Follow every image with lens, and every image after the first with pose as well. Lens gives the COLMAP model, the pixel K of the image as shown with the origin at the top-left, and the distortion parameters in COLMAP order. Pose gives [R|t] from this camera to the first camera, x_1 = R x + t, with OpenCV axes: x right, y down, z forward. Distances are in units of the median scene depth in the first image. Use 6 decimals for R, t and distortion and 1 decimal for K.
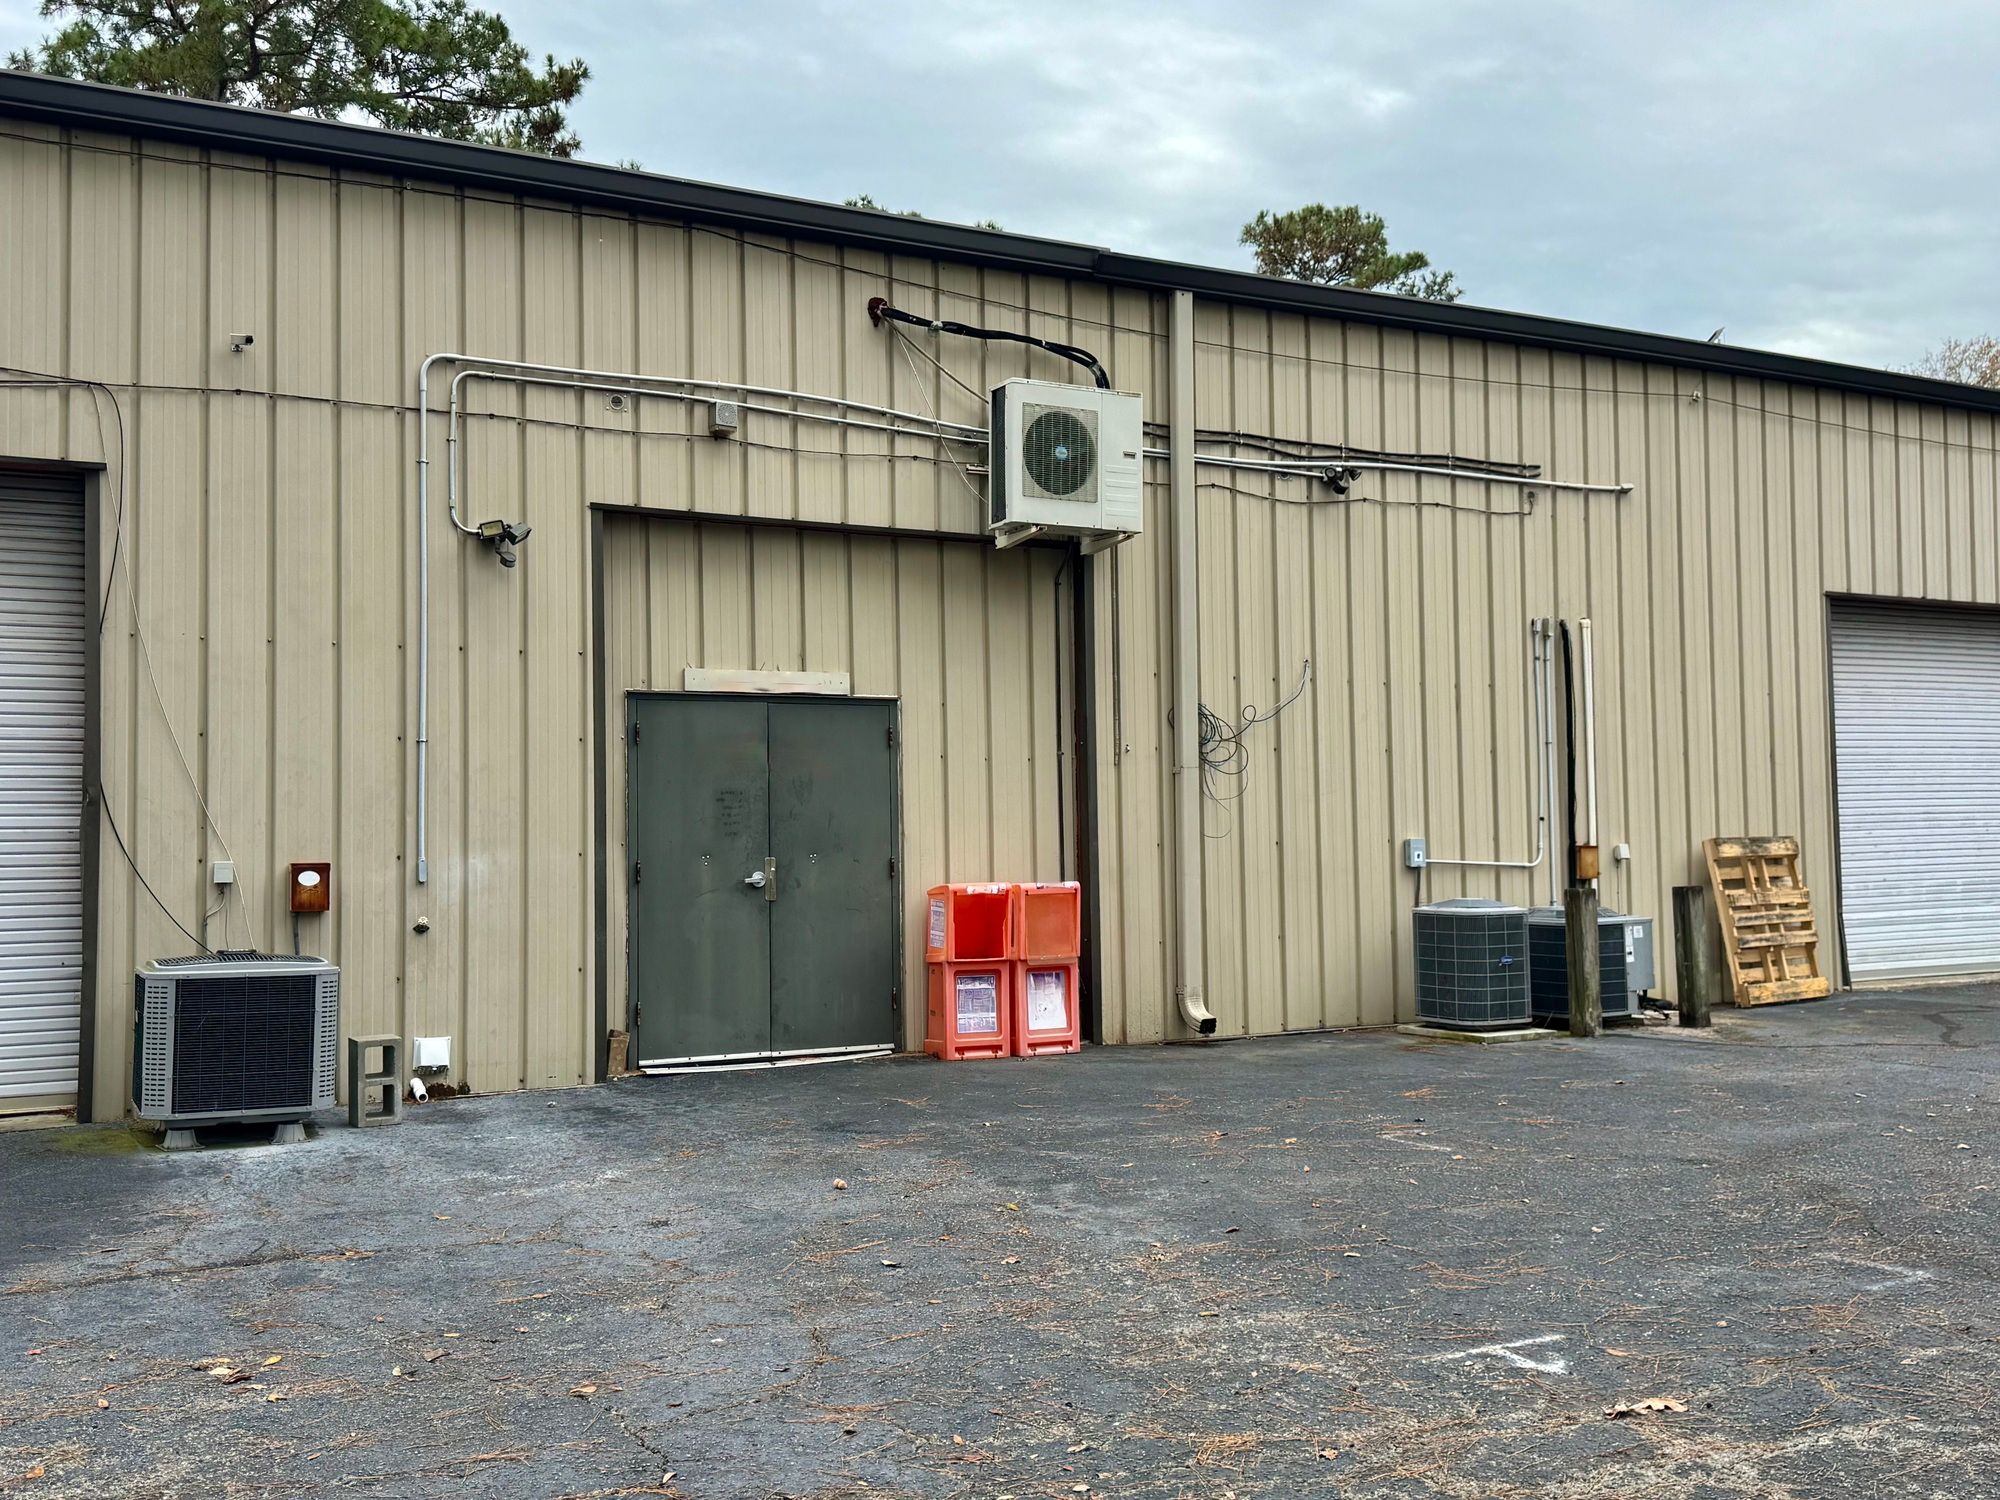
lens RADIAL K [[1933.5, 0, 981.1], [0, 1933.5, 744.7], [0, 0, 1]] dist [0.197693, -0.476324]
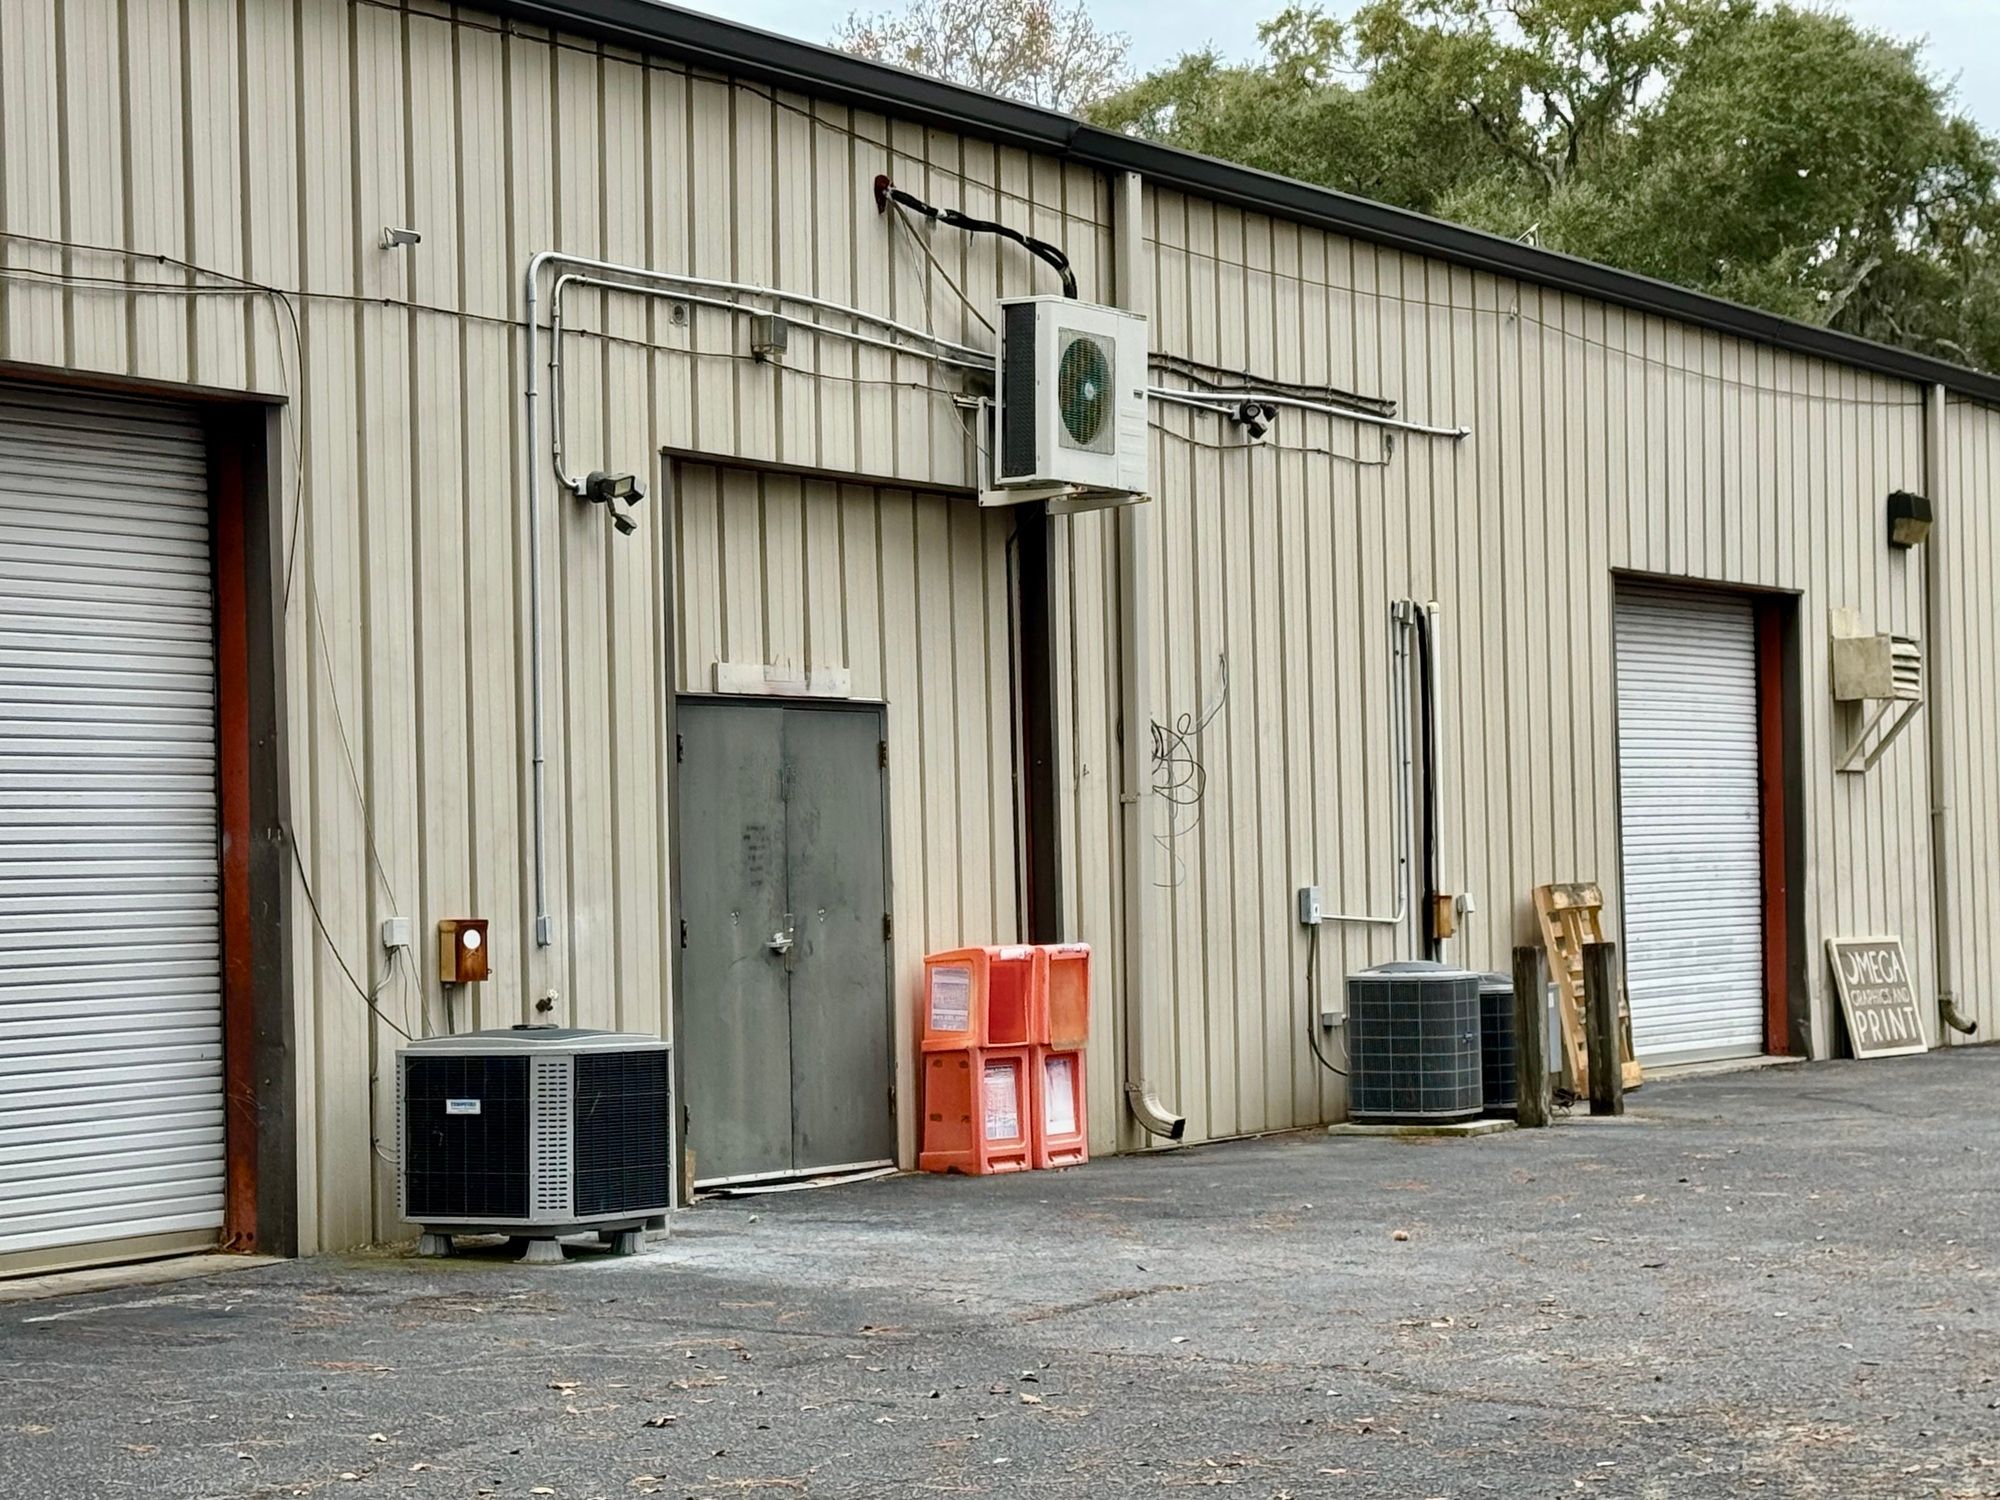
lens RADIAL K [[4067.1, 0, 1000.0], [0, 4067.1, 750.0], [0, 0, 1]] dist [0.179889, -3.217991]
pose [[0.881138, 0.008495, 0.472782, -0.756208], [-0.011238, 0.999932, 0.002977, -0.010865], [-0.472725, -0.007936, 0.881174, -0.416757]]
